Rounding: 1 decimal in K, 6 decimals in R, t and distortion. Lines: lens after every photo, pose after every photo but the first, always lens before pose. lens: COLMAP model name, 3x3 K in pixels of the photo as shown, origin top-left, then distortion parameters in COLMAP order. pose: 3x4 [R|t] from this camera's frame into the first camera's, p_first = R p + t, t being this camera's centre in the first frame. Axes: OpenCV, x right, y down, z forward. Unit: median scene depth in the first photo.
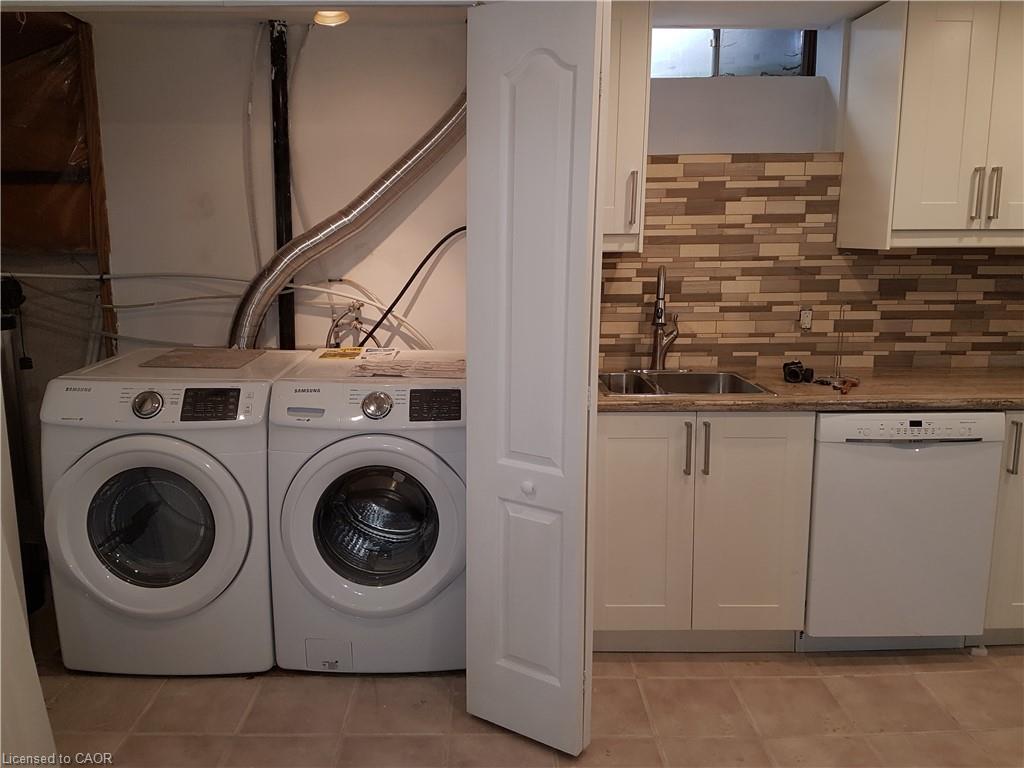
lens RADIAL K [[784.2, 0, 500.7], [0, 784.2, 362.3], [0, 0, 1]] dist [0.025580, -0.034194]
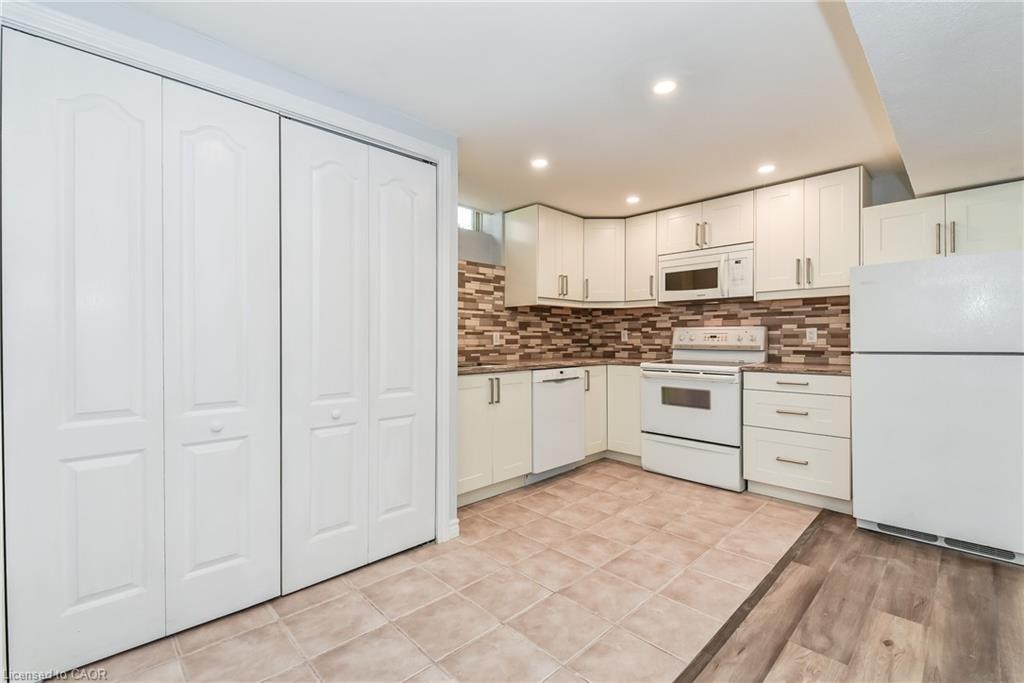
lens RADIAL K [[442.4, 0, 510.5], [0, 442.4, 338.9], [0, 0, 1]] dist [0.009282, -0.003921]
pose [[0.732356, 0.004421, 0.680908, -0.430456], [0.104294, 0.987451, -0.118586, 0.098297], [-0.672888, 0.157861, 0.722704, 0.080584]]
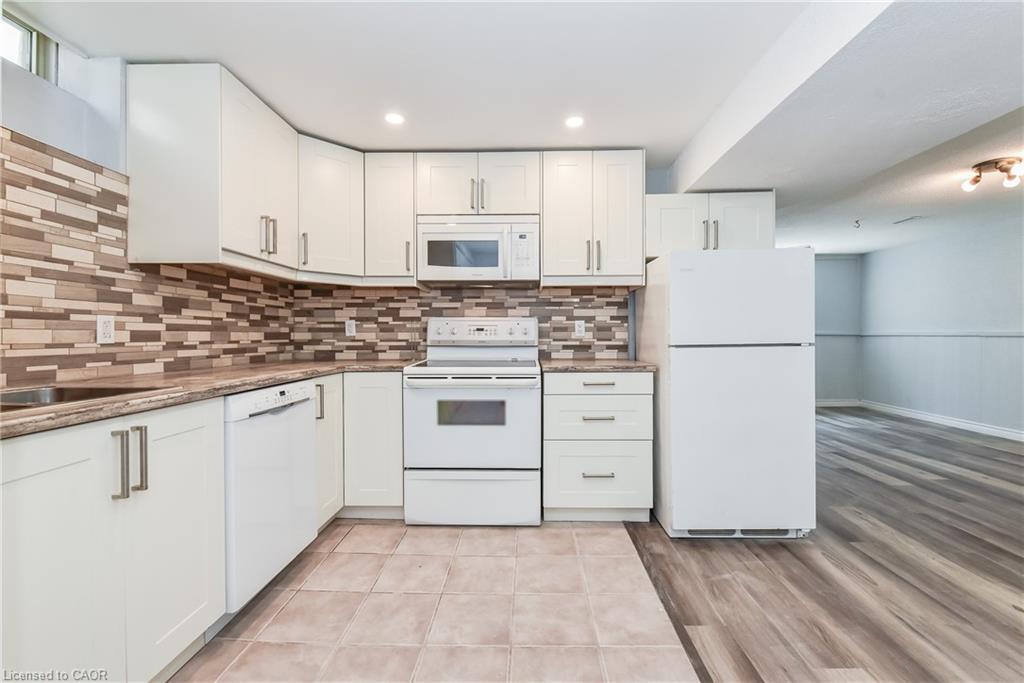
lens RADIAL K [[442.4, 0, 513.4], [0, 442.4, 337.1], [0, 0, 1]] dist [0.009282, -0.003921]
pose [[0.040270, 0.001341, 0.999188, -0.157353], [0.157793, 0.987442, -0.007685, 0.041840], [-0.986651, 0.157974, 0.039553, 0.474361]]
